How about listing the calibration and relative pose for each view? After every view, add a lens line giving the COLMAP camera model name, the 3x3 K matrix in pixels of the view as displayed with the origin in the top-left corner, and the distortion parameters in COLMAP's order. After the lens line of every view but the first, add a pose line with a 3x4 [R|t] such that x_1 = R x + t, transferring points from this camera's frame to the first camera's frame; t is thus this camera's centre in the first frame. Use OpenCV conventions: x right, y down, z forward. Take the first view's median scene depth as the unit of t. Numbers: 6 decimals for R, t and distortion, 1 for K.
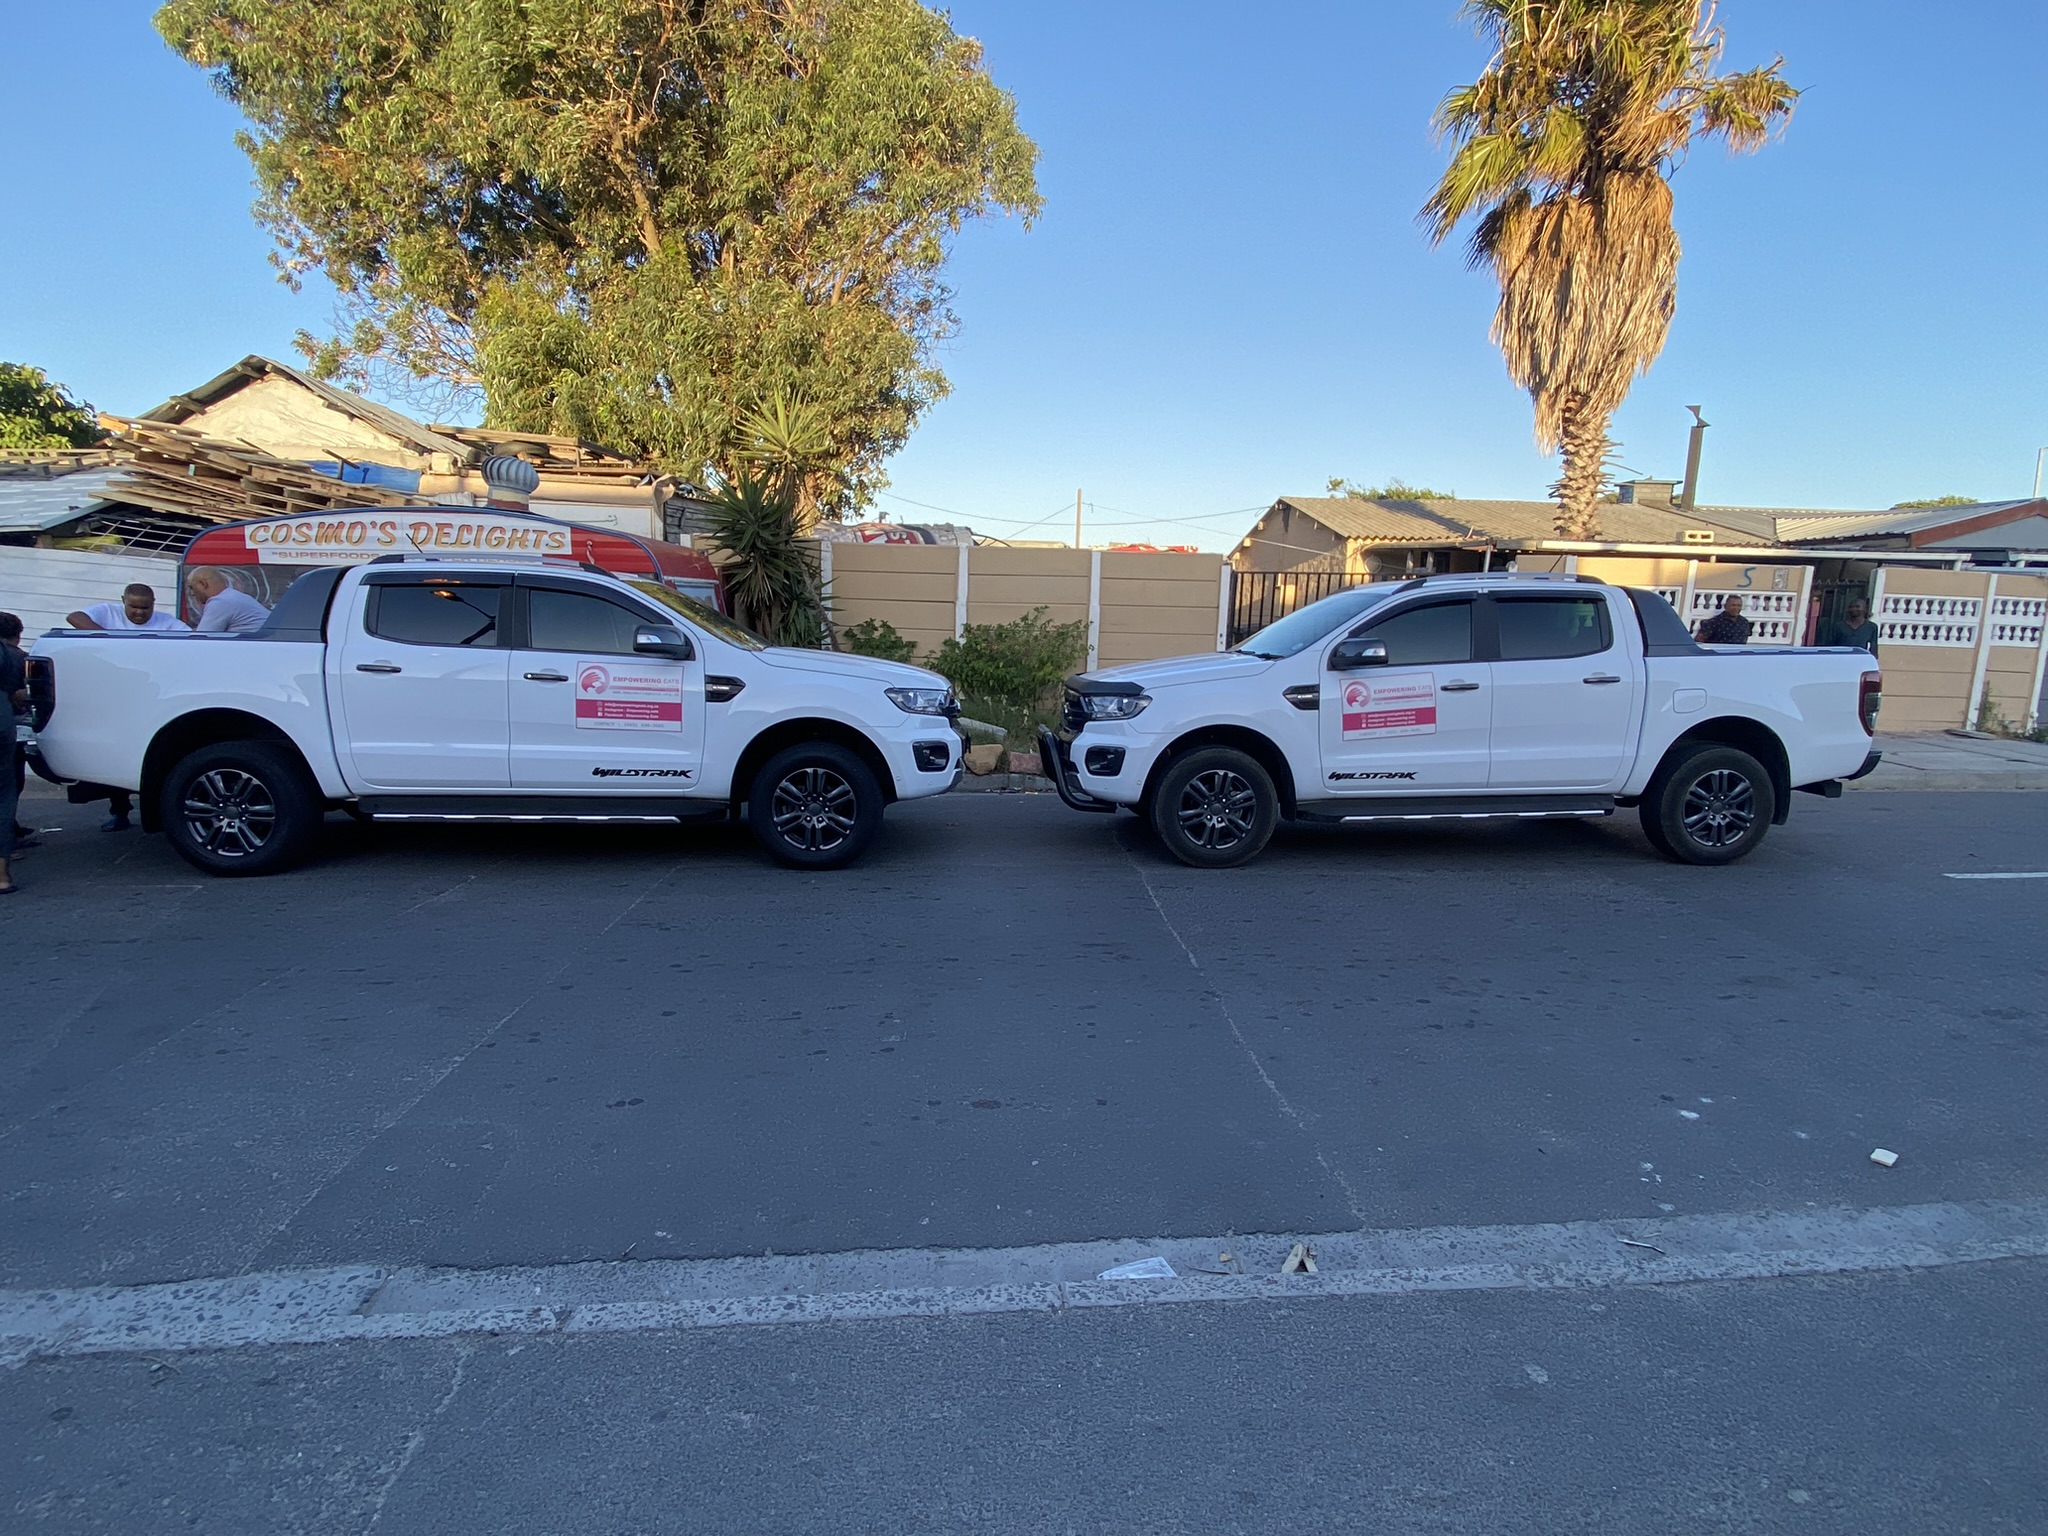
lens RADIAL K [[999.1, 0, 1024.0], [0, 999.1, 768.0], [0, 0, 1]] dist [0.005669, -0.015045]
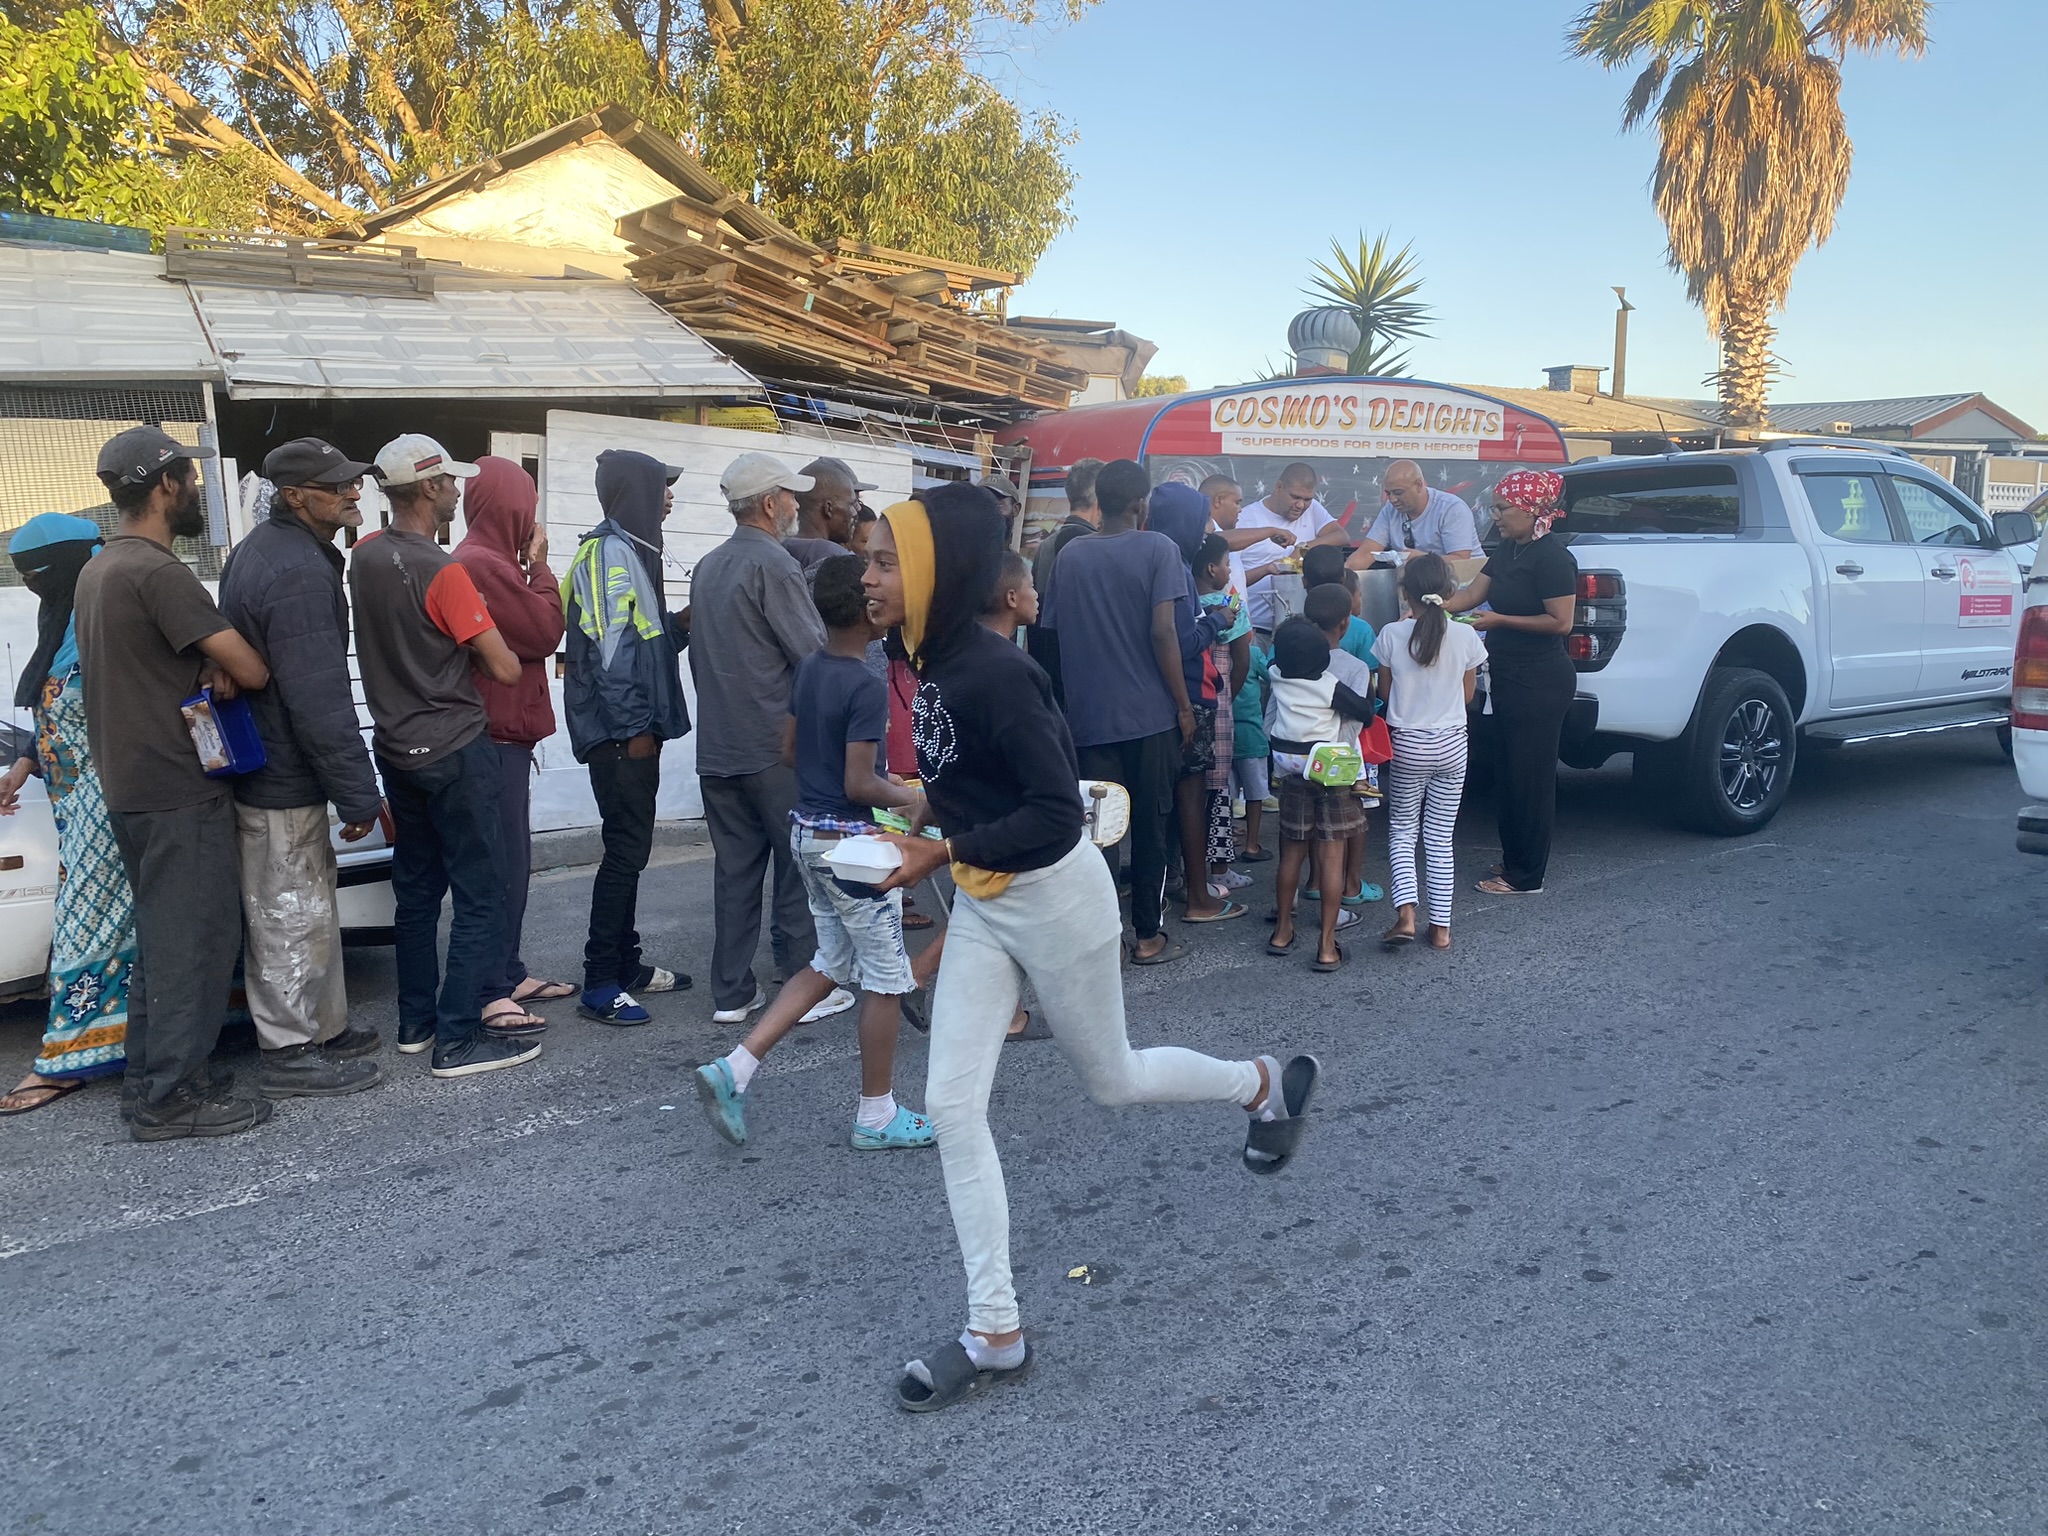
lens RADIAL K [[1504.2, 0, 1024.0], [0, 1504.2, 768.0], [0, 0, 1]] dist [0.047036, -0.099559]
pose [[0.862697, -0.106255, 0.494432, -1.189895], [0.109684, 0.993719, 0.022174, -0.022147], [-0.493683, 0.035102, 0.868933, 0.137741]]
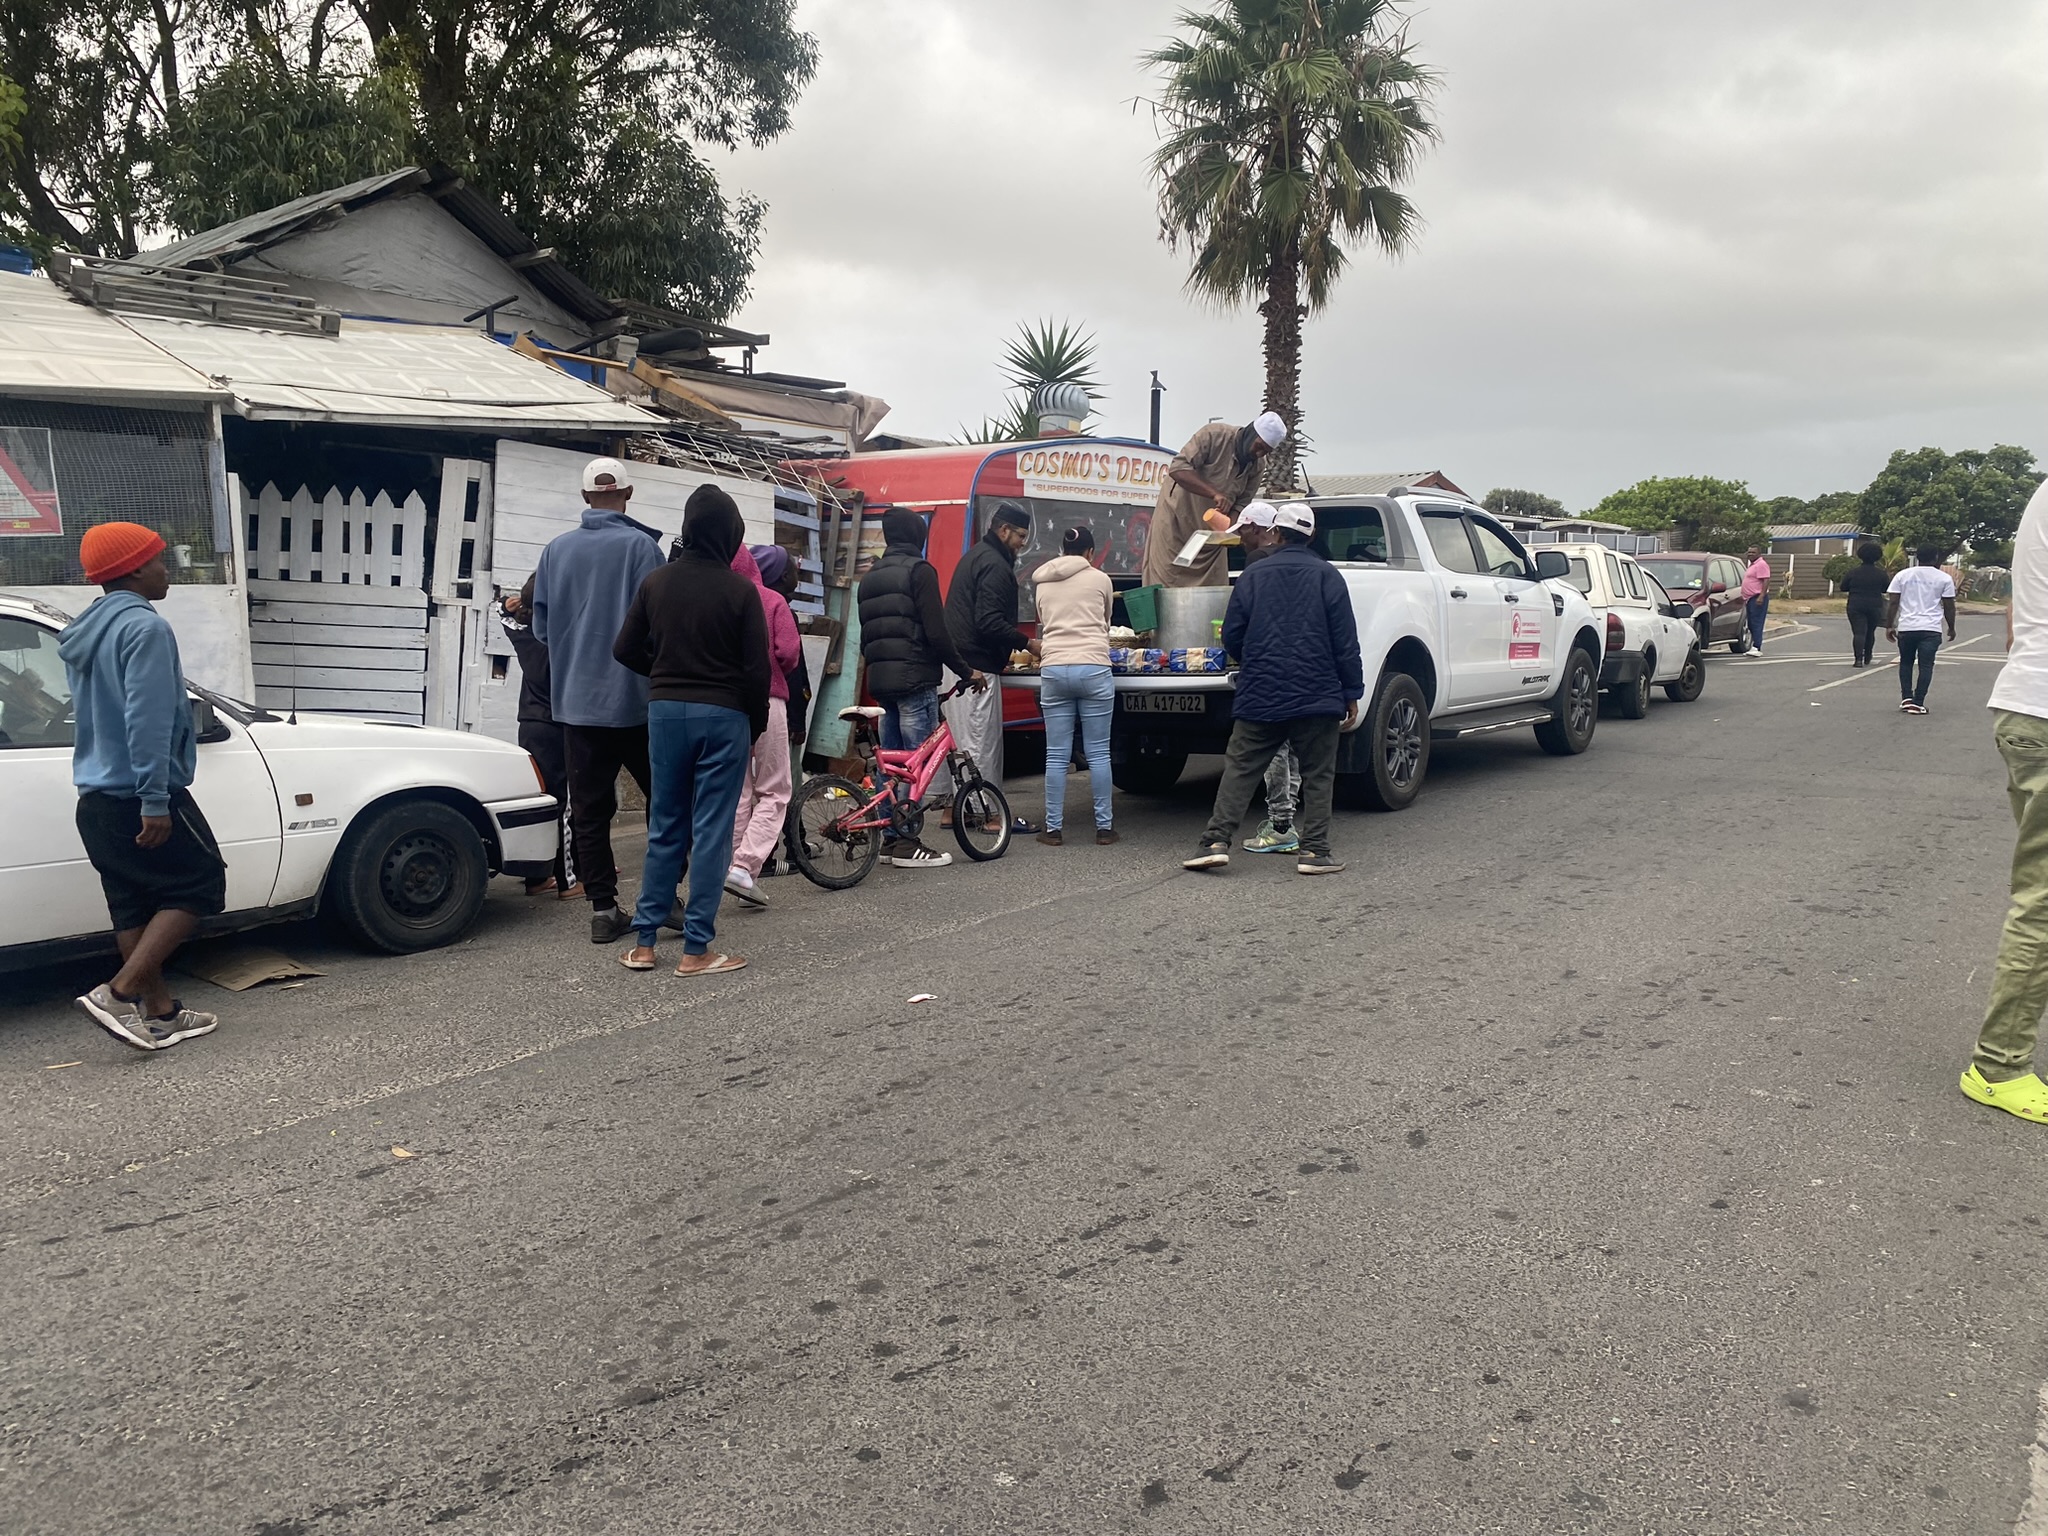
lens RADIAL K [[1504.2, 0, 1024.0], [0, 1504.2, 768.0], [0, 0, 1]] dist [0.047036, -0.099559]
pose [[0.657131, -0.111727, 0.745450, -1.466521], [0.139323, 0.989917, 0.025552, -0.006082], [-0.740789, 0.087067, 0.666071, 0.131581]]
